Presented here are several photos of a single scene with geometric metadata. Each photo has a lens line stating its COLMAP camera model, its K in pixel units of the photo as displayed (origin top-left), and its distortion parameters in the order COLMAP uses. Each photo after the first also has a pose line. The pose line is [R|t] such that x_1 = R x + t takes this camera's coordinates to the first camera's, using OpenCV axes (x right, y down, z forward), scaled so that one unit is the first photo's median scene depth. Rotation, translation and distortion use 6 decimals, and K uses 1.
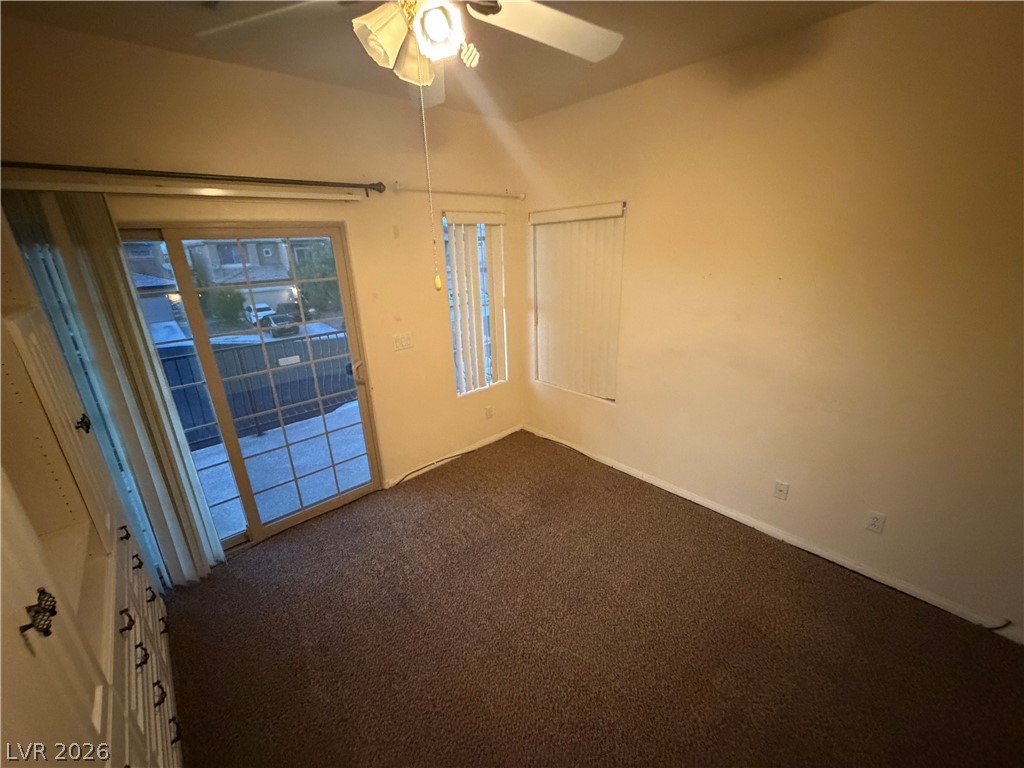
lens RADIAL K [[410.6, 0, 509.3], [0, 410.6, 382.6], [0, 0, 1]] dist [-0.000711, -0.000643]
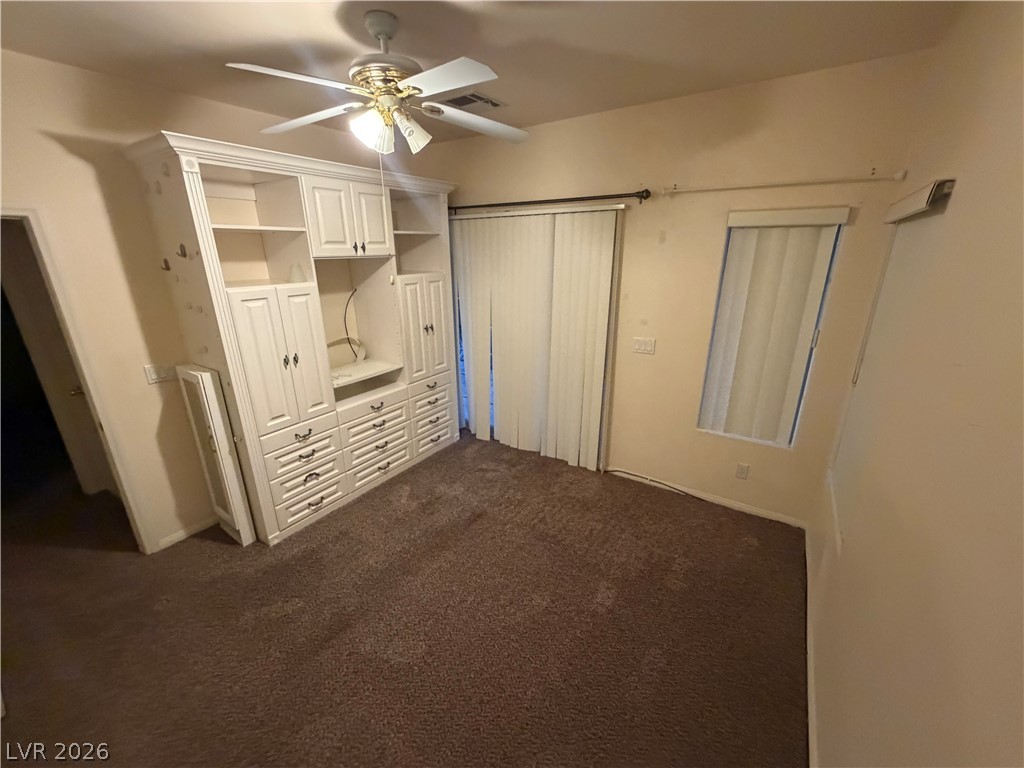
lens RADIAL K [[410.6, 0, 509.3], [0, 410.6, 382.6], [0, 0, 1]] dist [-0.000711, -0.000643]
pose [[0.249794, 0.339612, -0.906789, 0.542811], [-0.316064, 0.913780, 0.255164, -0.154681], [0.915263, 0.222865, 0.335596, 0.348516]]
